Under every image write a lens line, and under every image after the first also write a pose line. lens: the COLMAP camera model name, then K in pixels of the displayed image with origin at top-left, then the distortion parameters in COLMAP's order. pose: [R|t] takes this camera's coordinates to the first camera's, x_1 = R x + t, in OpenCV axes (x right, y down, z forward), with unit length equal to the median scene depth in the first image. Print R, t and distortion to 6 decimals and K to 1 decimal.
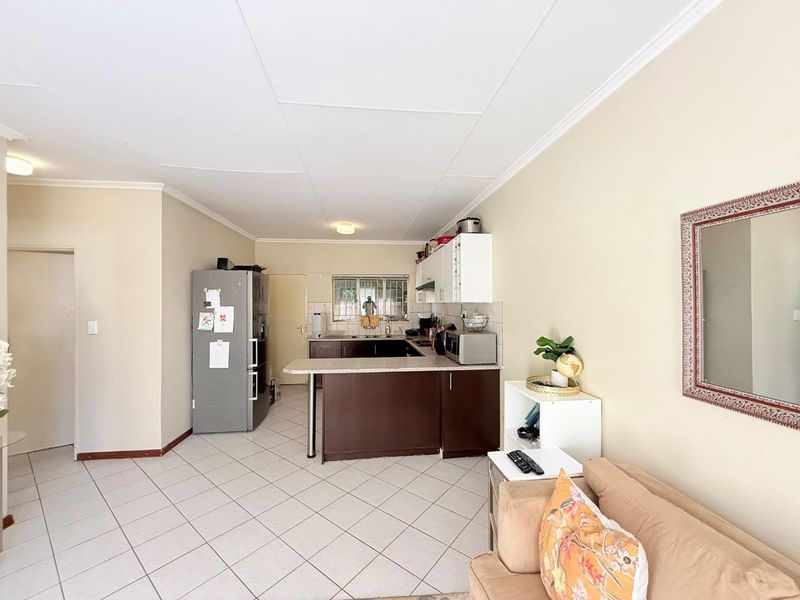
lens RADIAL K [[320.7, 0, 399.1], [0, 320.7, 301.5], [0, 0, 1]] dist [0.000803, 0.000369]
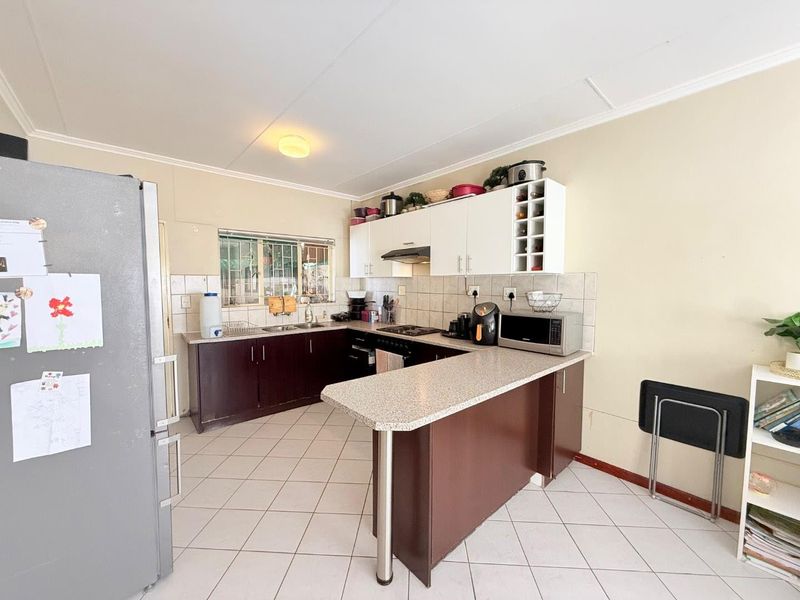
lens RADIAL K [[320.7, 0, 399.3], [0, 320.7, 301.9], [0, 0, 1]] dist [0.000803, 0.000369]
pose [[0.819378, -0.029785, 0.572480, -0.445013], [-0.006286, 0.998122, 0.060928, 0.022566], [-0.573219, -0.053522, 0.817652, 0.509907]]
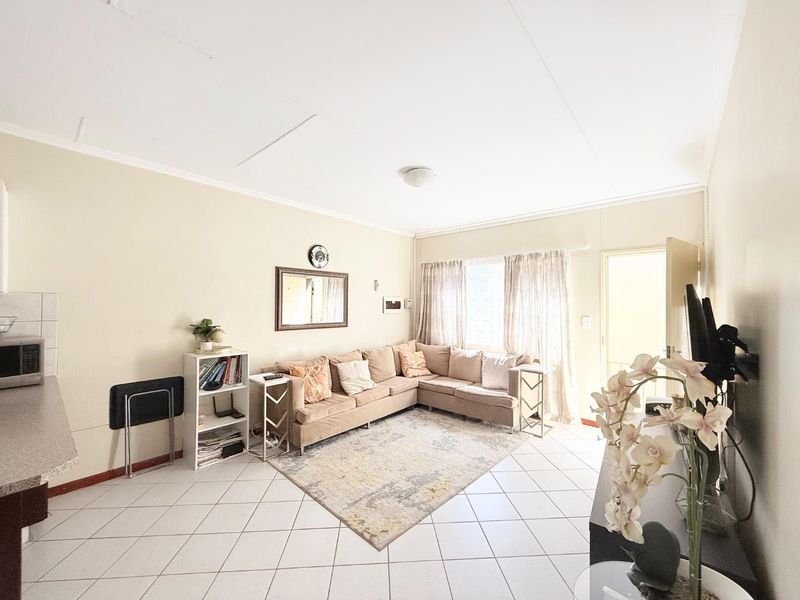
lens RADIAL K [[320.7, 0, 400.2], [0, 320.7, 301.1], [0, 0, 1]] dist [0.000803, 0.000369]
pose [[-0.678564, 0.007423, 0.734504, -0.678907], [-0.003872, 0.999899, -0.013682, 0.023139], [-0.734531, -0.012129, -0.678467, 0.751897]]
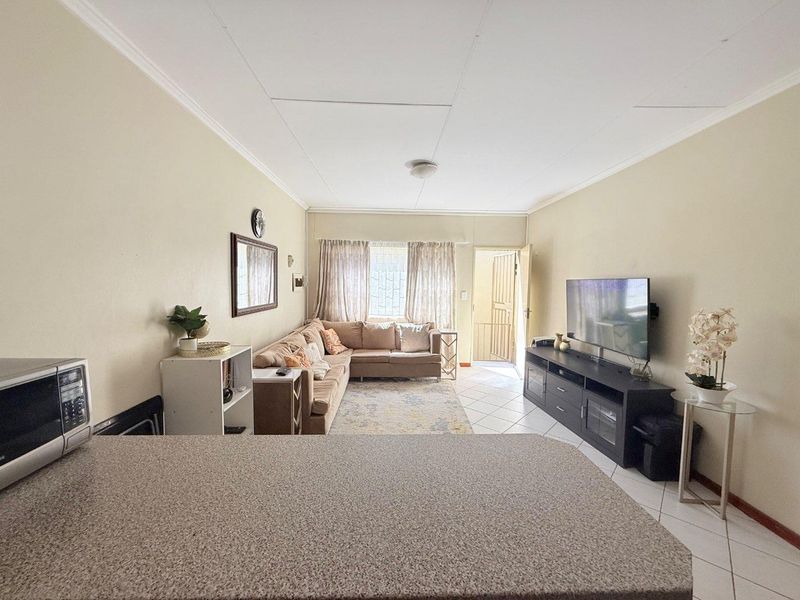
lens RADIAL K [[320.7, 0, 399.4], [0, 320.7, 300.0], [0, 0, 1]] dist [0.000803, 0.000369]
pose [[-0.996722, -0.013378, 0.079794, -0.140648], [-0.008790, 0.998303, 0.057571, 0.013933], [-0.080429, 0.056680, -0.995147, 1.094326]]
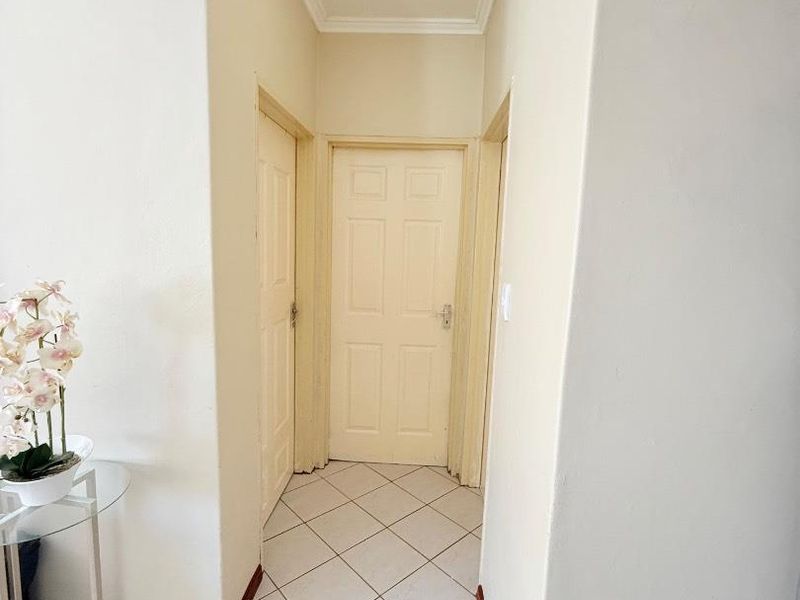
lens RADIAL K [[427.2, 0, 401.5], [0, 427.2, 301.8], [0, 0, 1]] dist [-0.012368, -0.000639]
pose [[-0.153468, 0.135689, -0.978793, -0.390234], [-0.041480, 0.988770, 0.143576, 0.014944], [0.987283, 0.062634, -0.146117, 0.801804]]
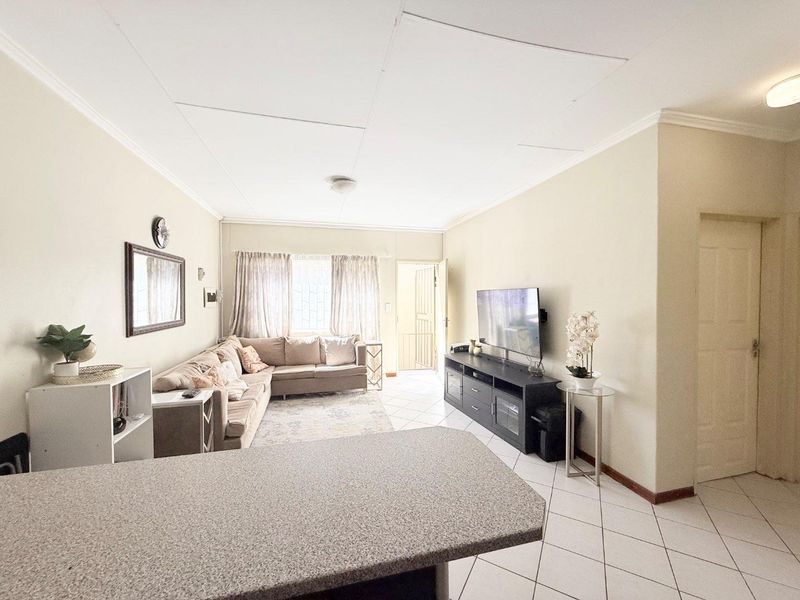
lens RADIAL K [[320.7, 0, 399.3], [0, 320.7, 300.2], [0, 0, 1]] dist [0.000803, 0.000369]
pose [[-0.990218, 0.009014, -0.139240, -0.159335], [0.006945, 0.999858, 0.015331, 0.018666], [0.139359, 0.014214, -0.990140, 1.117481]]
